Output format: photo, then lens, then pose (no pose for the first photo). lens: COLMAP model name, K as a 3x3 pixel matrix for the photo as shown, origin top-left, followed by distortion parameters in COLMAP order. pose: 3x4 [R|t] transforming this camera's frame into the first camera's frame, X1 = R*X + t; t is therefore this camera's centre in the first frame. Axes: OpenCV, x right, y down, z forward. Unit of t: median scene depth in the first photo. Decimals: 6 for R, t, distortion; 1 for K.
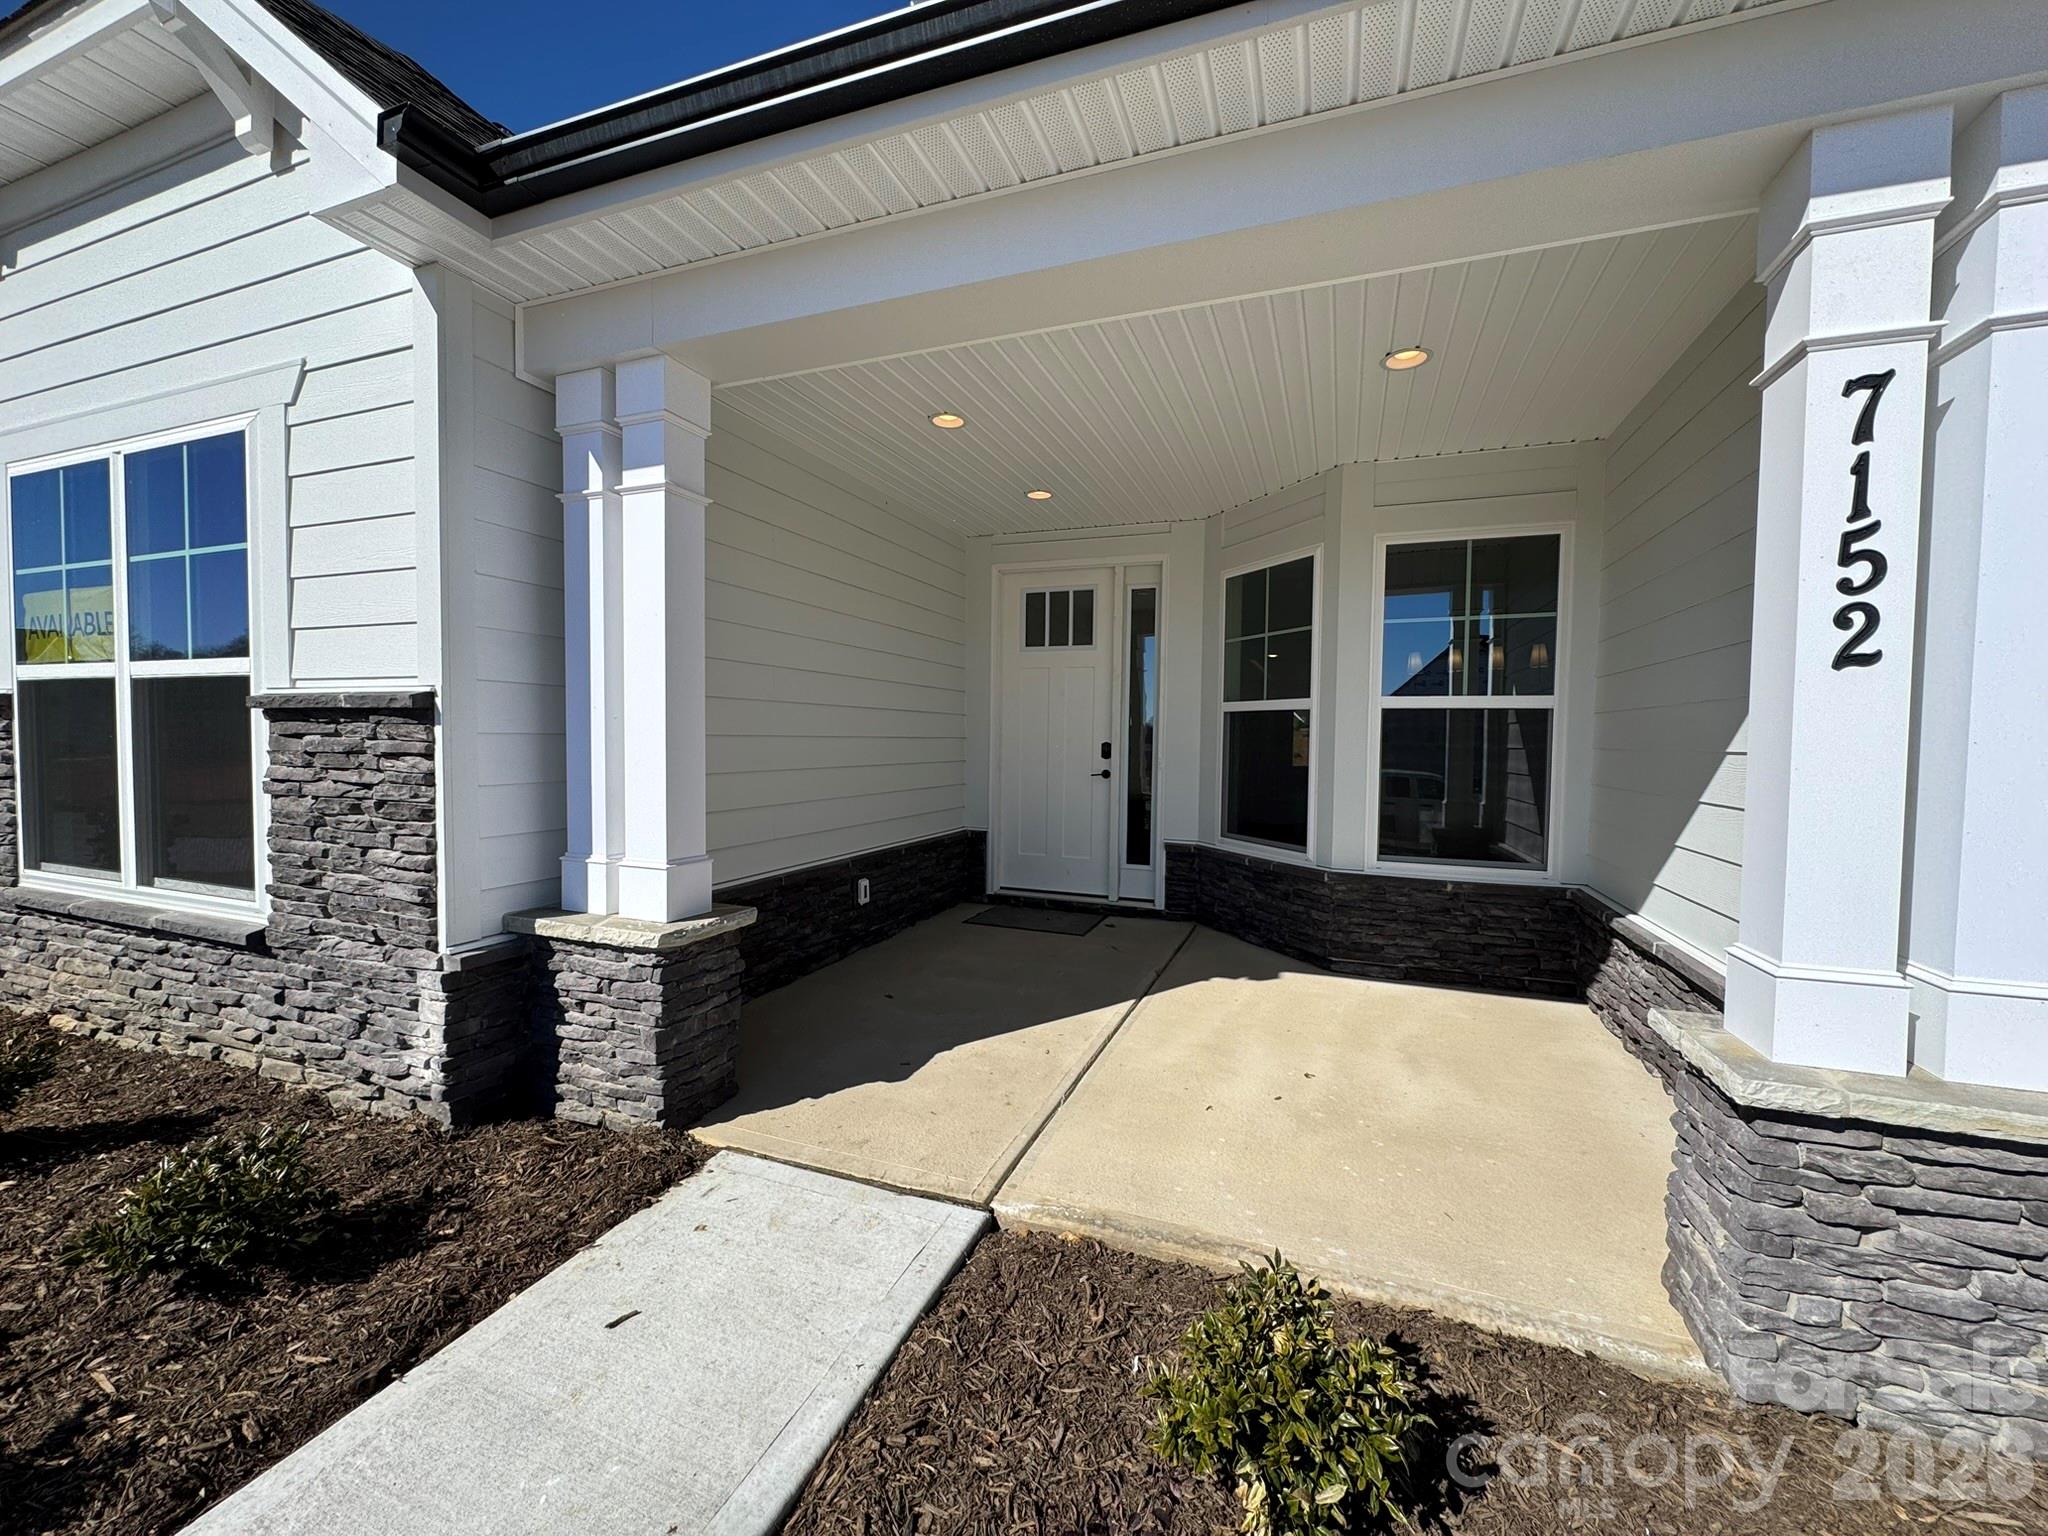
lens RADIAL K [[815.0, 0, 1022.3], [0, 815.0, 769.6], [0, 0, 1]] dist [-0.000883, -0.000020]
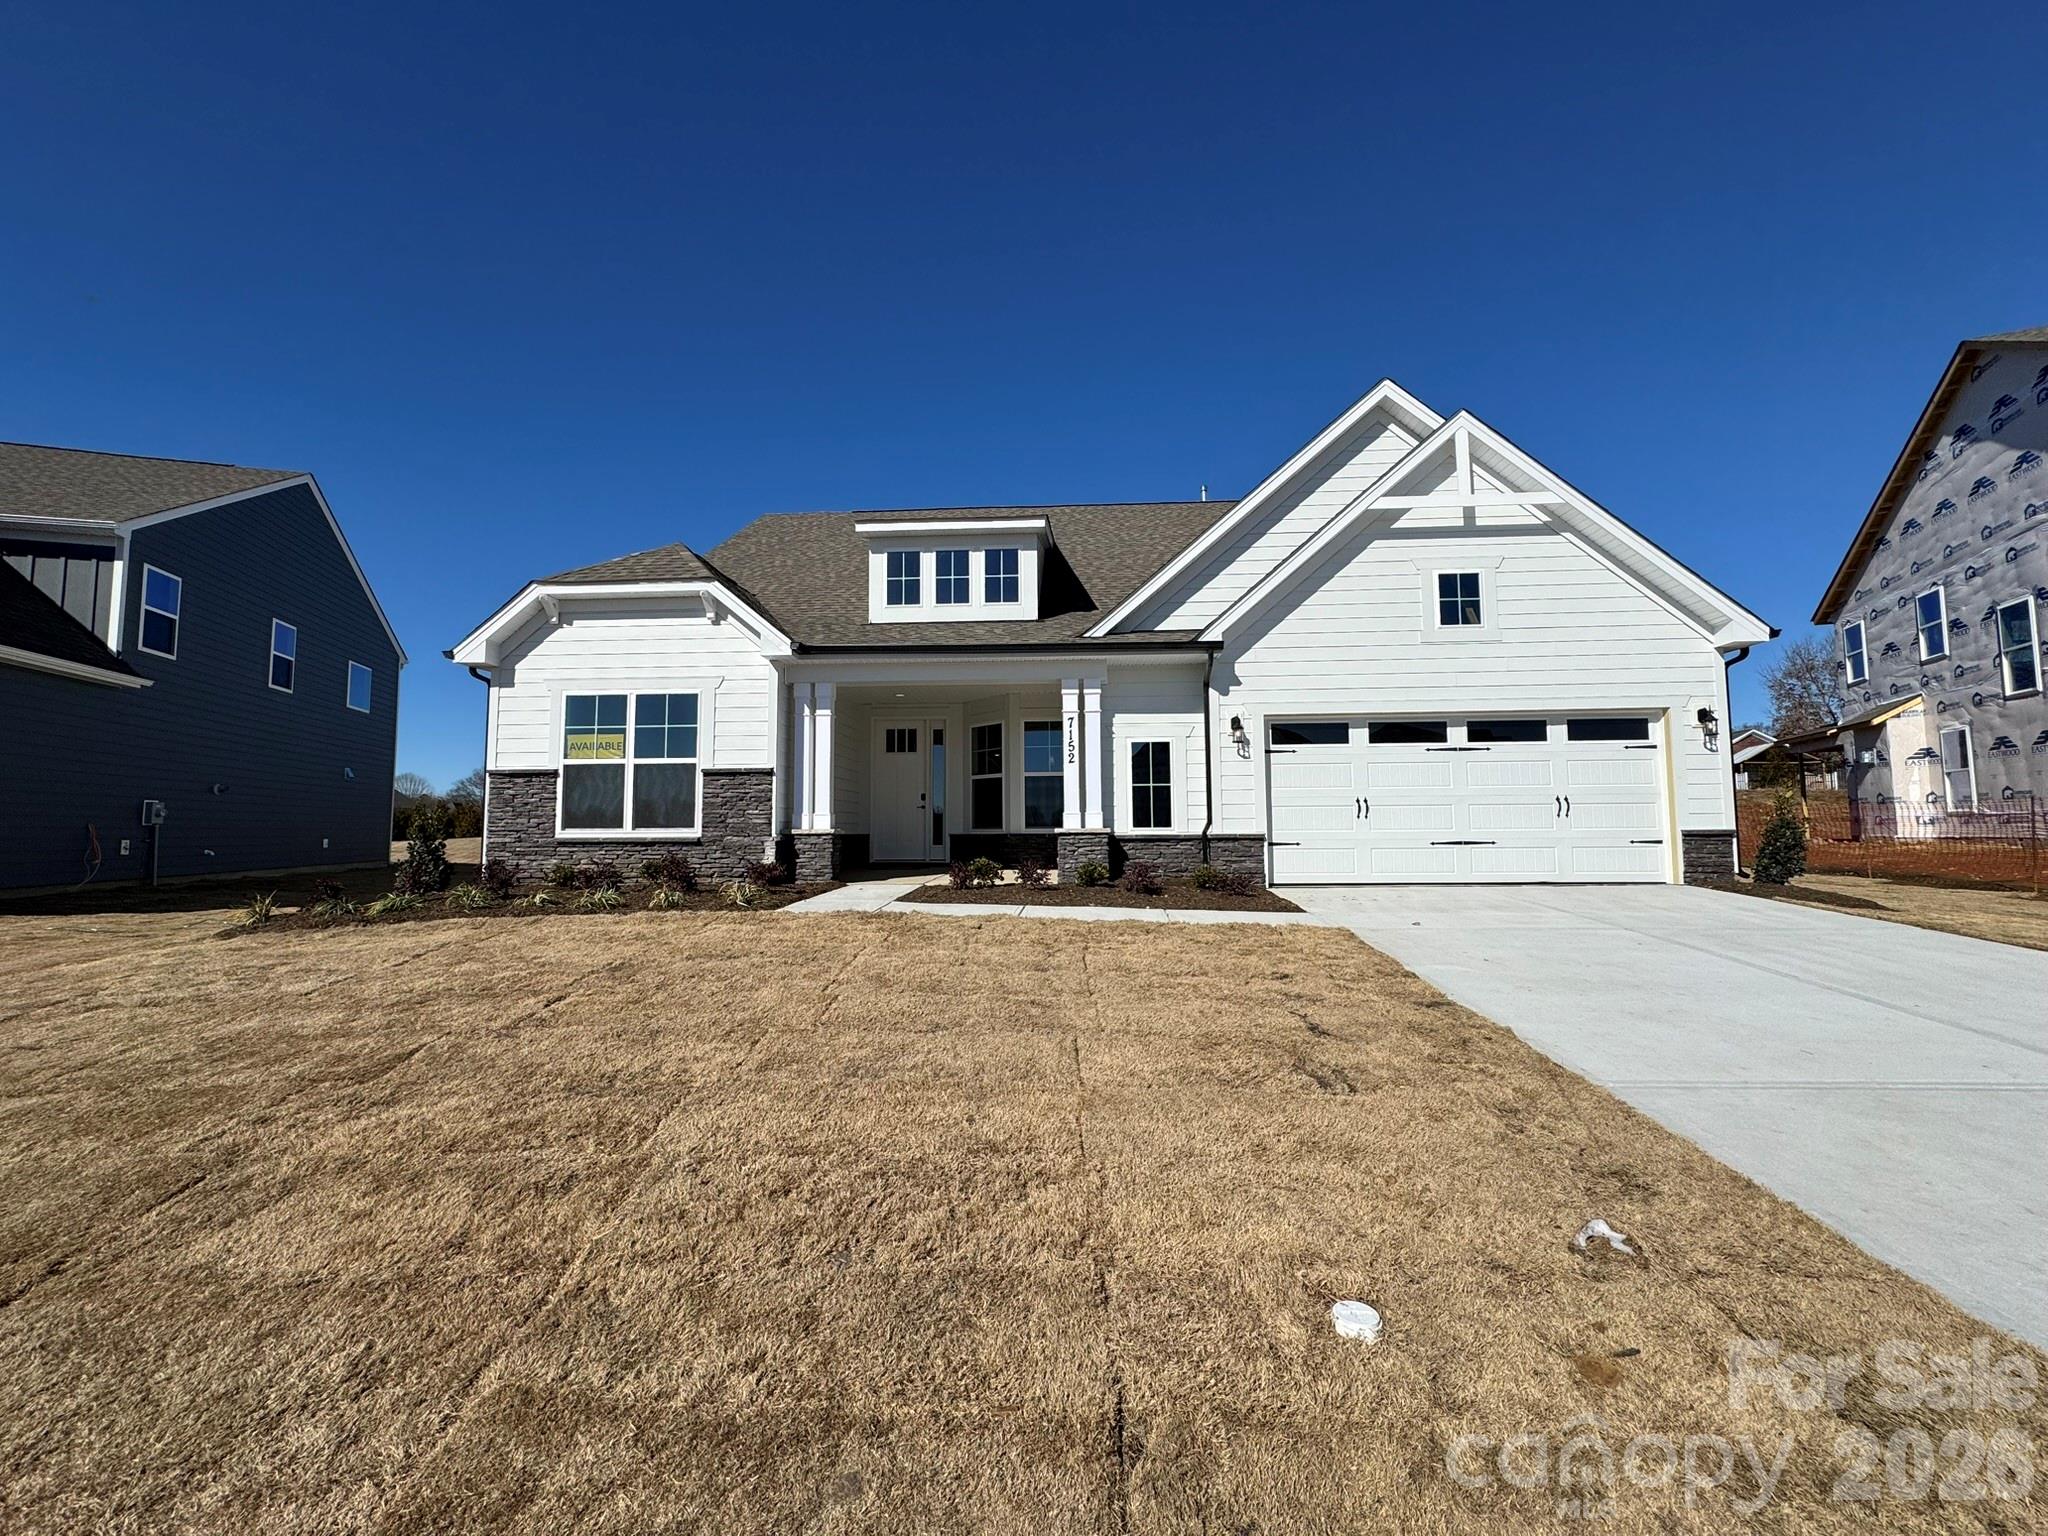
lens RADIAL K [[815.0, 0, 1023.9], [0, 815.0, 769.4], [0, 0, 1]] dist [-0.000883, -0.000020]
pose [[0.952524, 0.002350, 0.304455, -0.578328], [0.032053, 0.993639, -0.107951, 0.276337], [-0.302773, 0.112584, 0.946390, -2.266013]]
